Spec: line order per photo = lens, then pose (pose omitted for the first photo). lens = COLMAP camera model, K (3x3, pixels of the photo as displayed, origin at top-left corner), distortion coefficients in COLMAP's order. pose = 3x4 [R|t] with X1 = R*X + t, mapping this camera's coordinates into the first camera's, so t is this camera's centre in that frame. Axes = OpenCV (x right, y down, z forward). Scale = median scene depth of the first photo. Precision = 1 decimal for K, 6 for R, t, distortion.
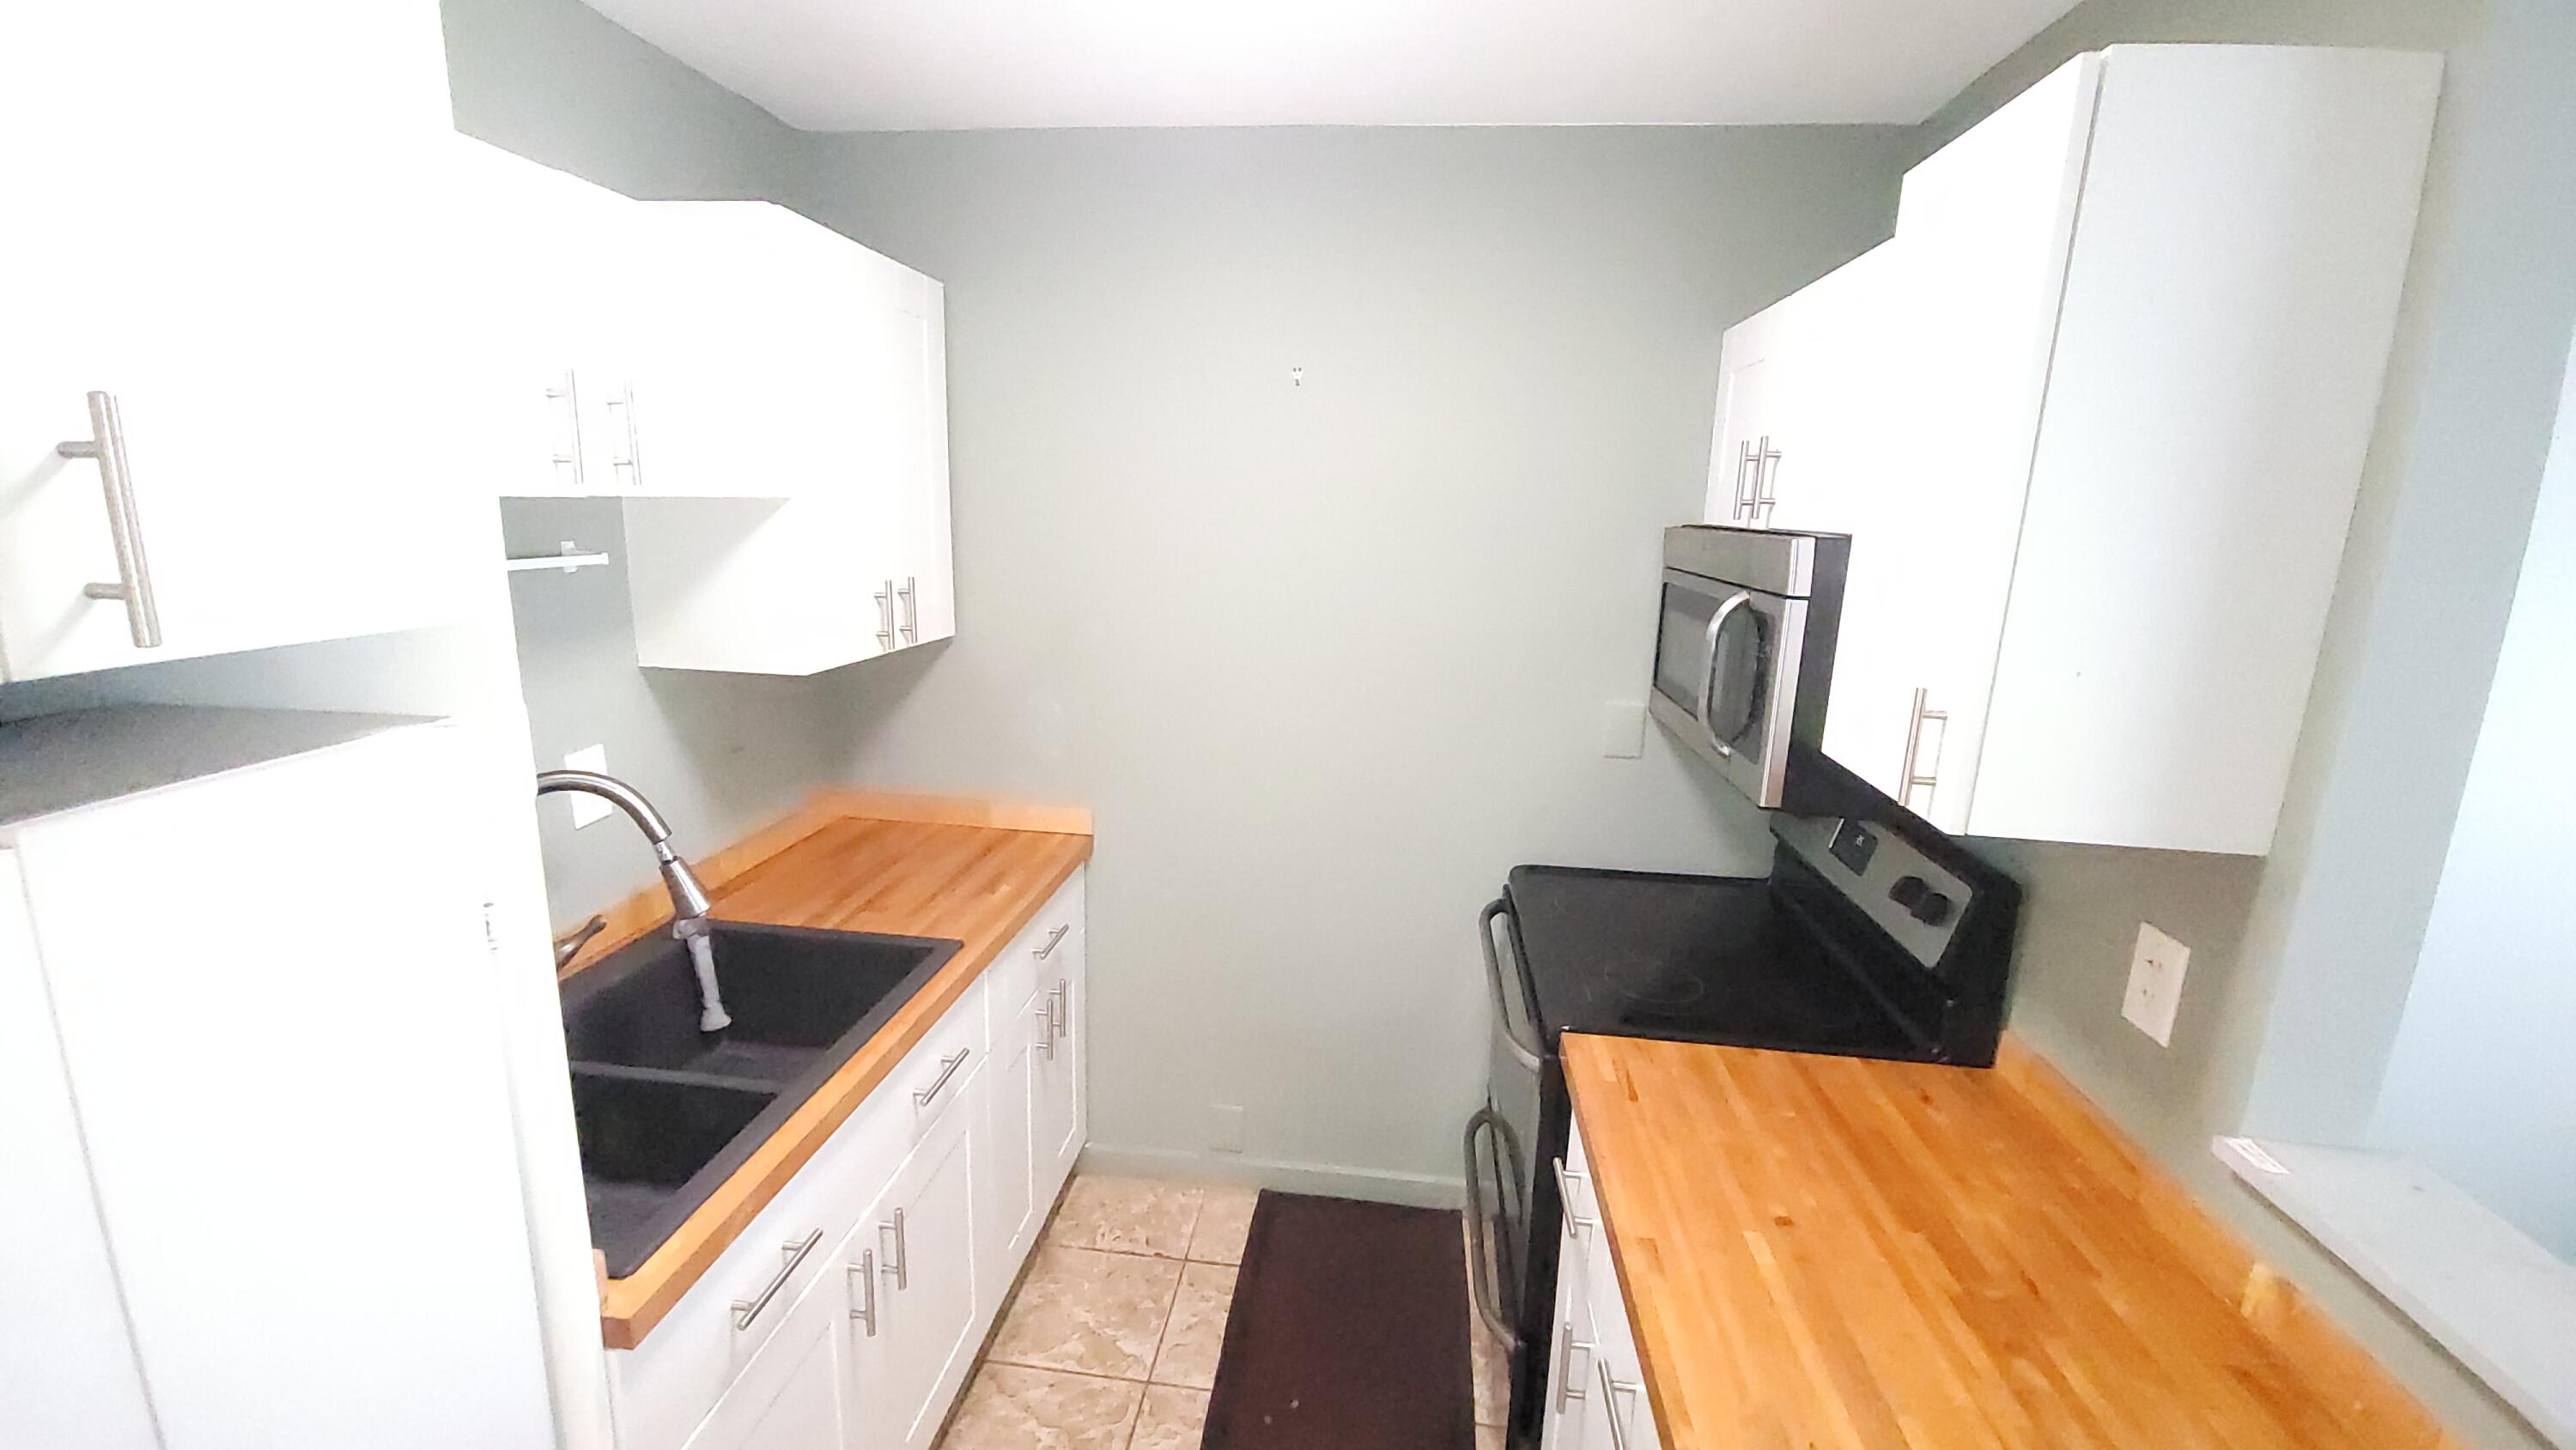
lens RADIAL K [[1046.3, 0, 1284.2], [0, 1046.3, 723.0], [0, 0, 1]] dist [0.000759, -0.003695]
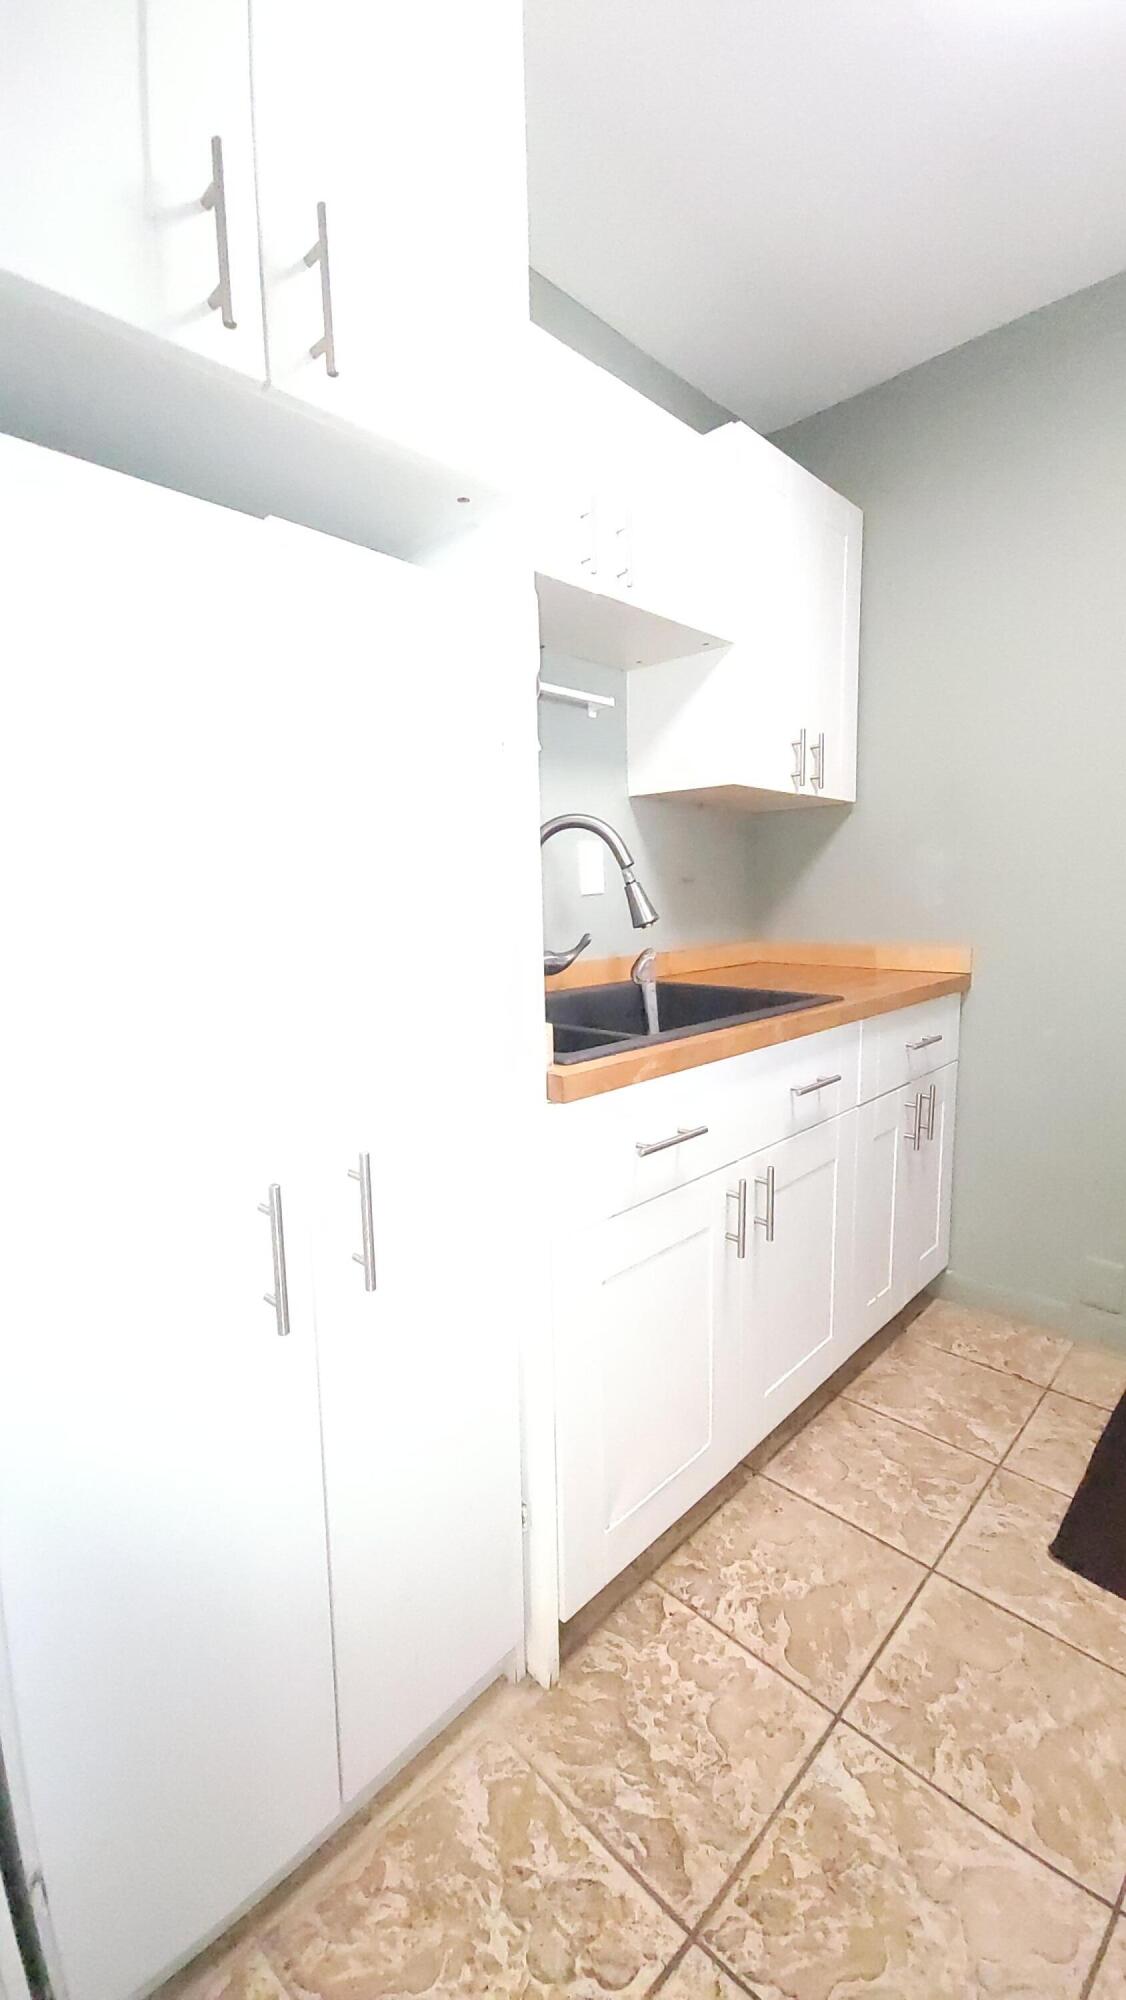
lens RADIAL K [[812.4, 0, 563.0], [0, 812.4, 1000.0], [0, 0, 1]] dist [0.000759, -0.003695]
pose [[0.791444, 0.033767, -0.610308, -0.000660], [-0.085204, 0.994819, -0.055452, 0.261516], [0.605273, 0.095888, 0.790221, 0.086113]]
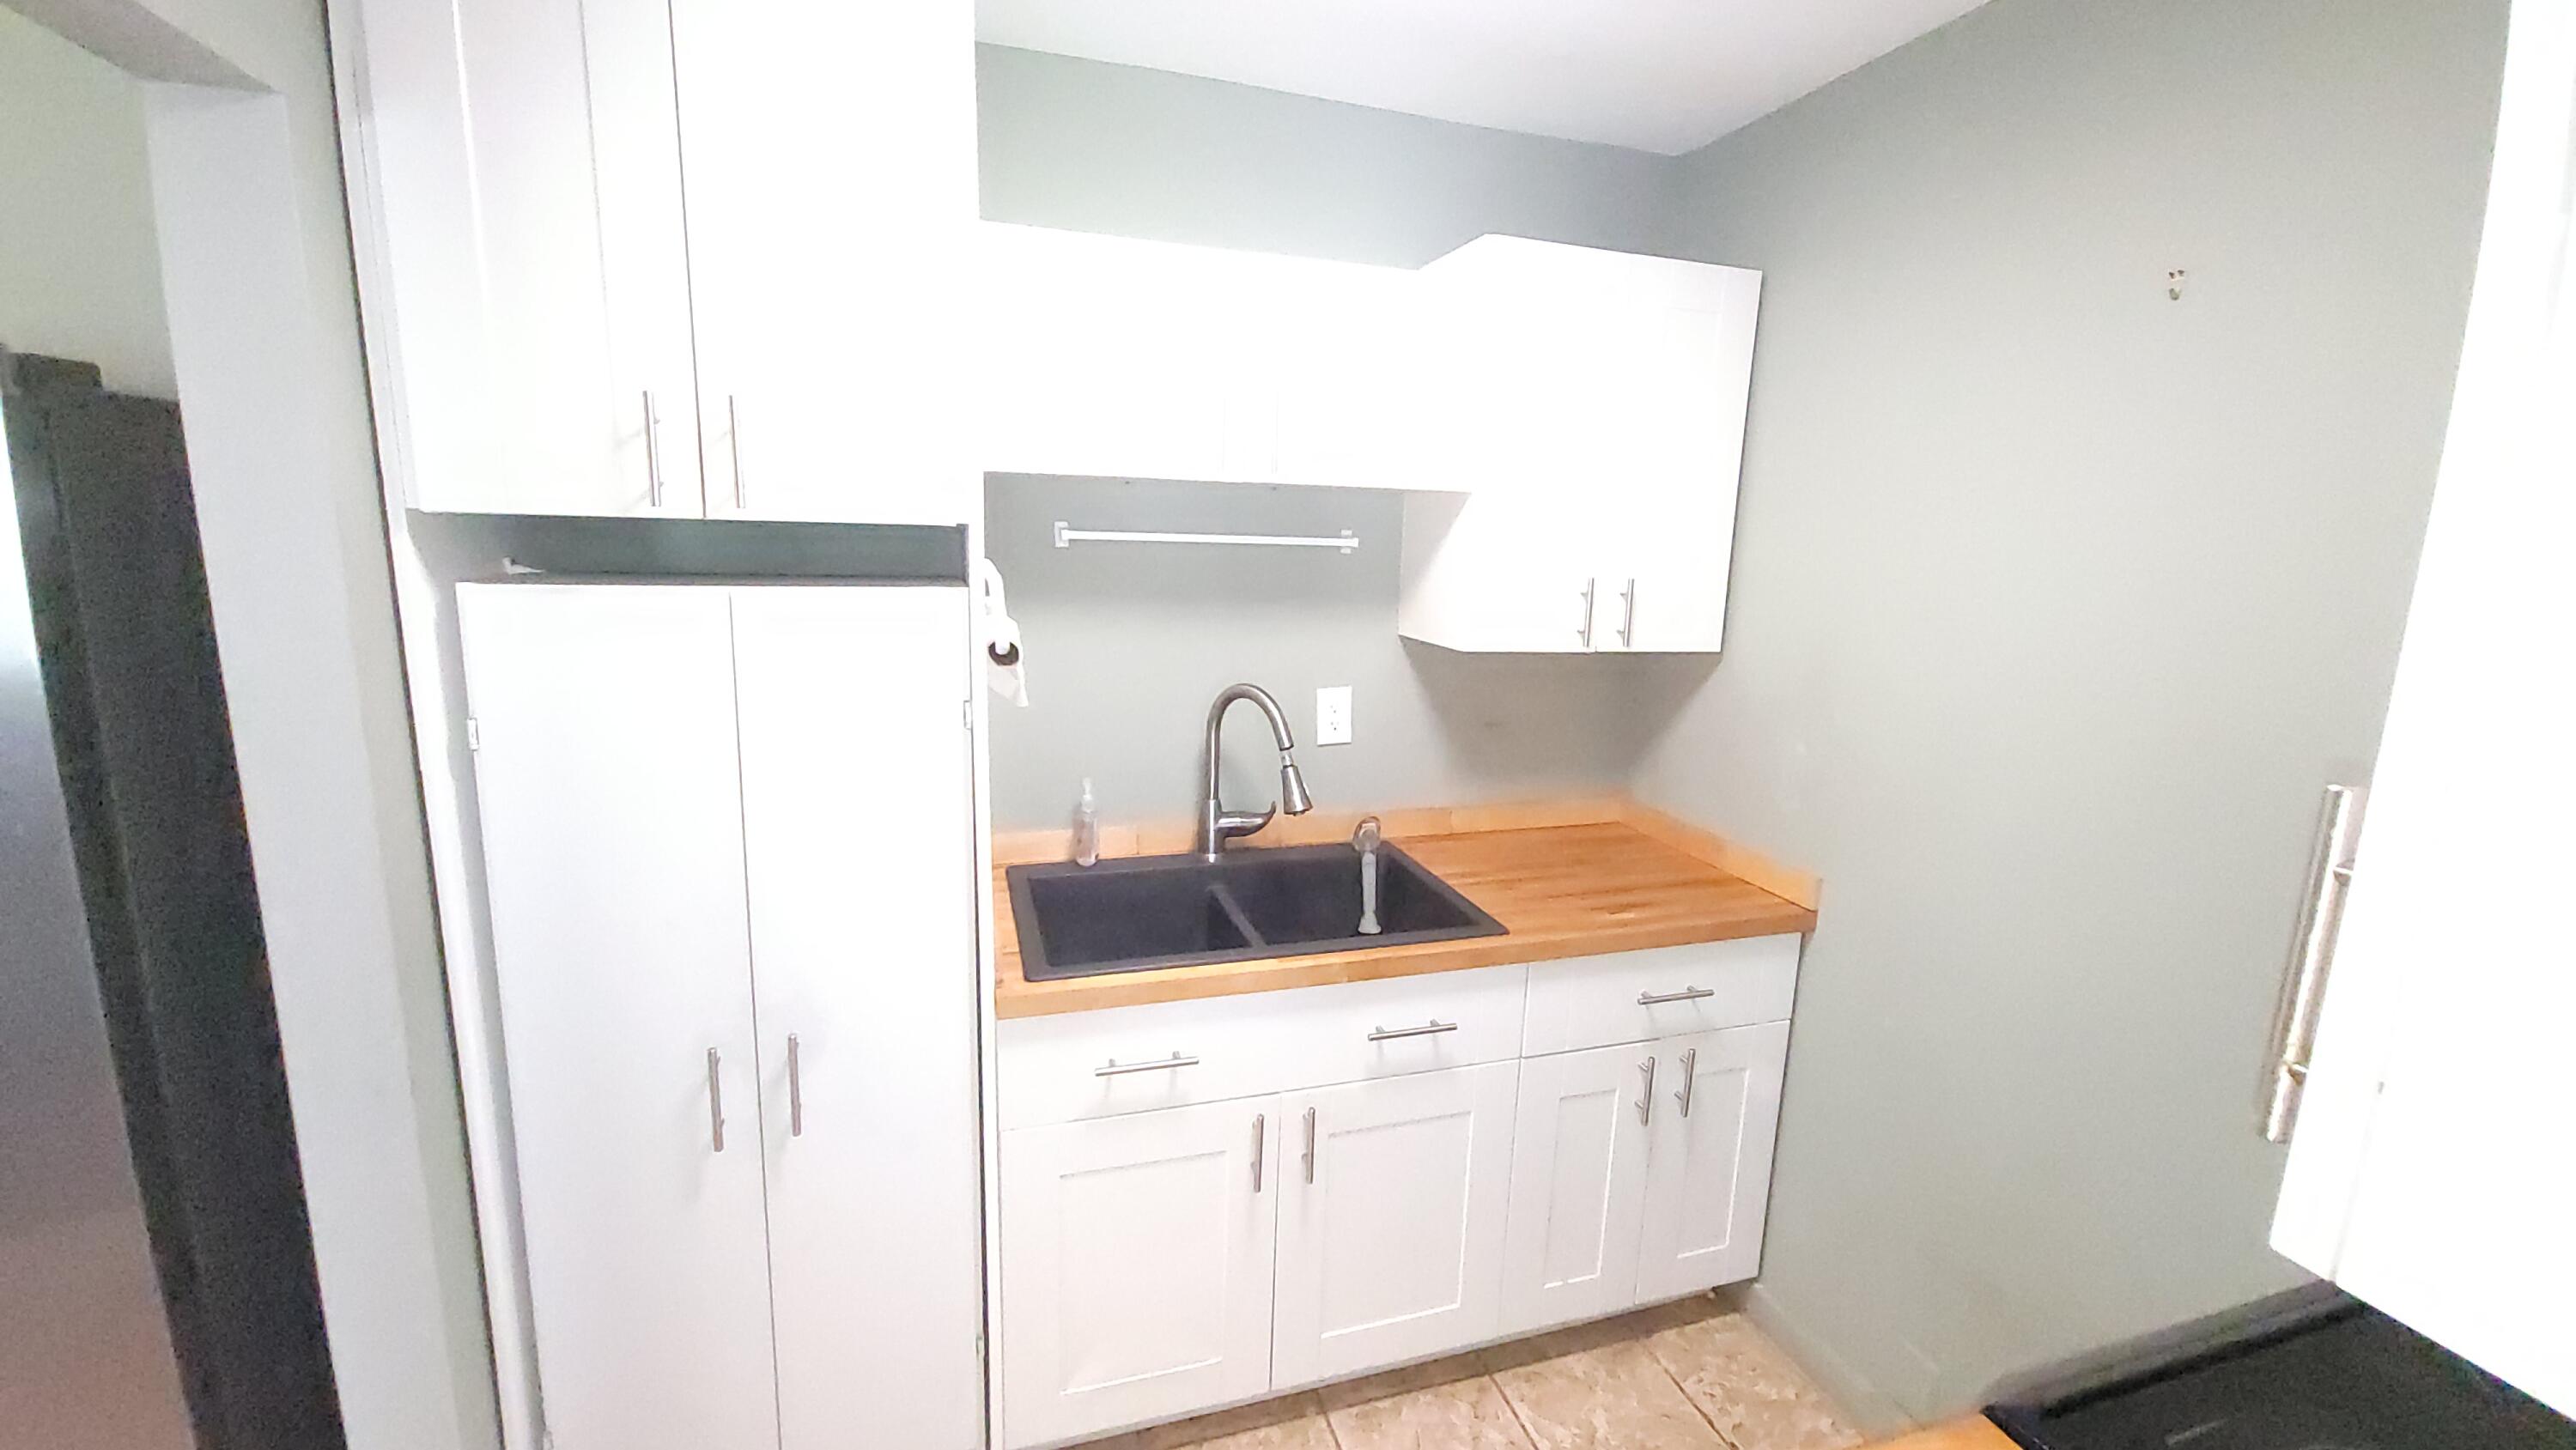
lens RADIAL K [[1046.3, 0, 1284.2], [0, 1046.3, 723.0], [0, 0, 1]] dist [0.000759, -0.003695]
pose [[0.414118, 0.145441, -0.898528, 0.422179], [-0.208948, 0.975980, 0.061677, 0.000545], [0.885916, 0.162204, 0.434560, 0.314366]]
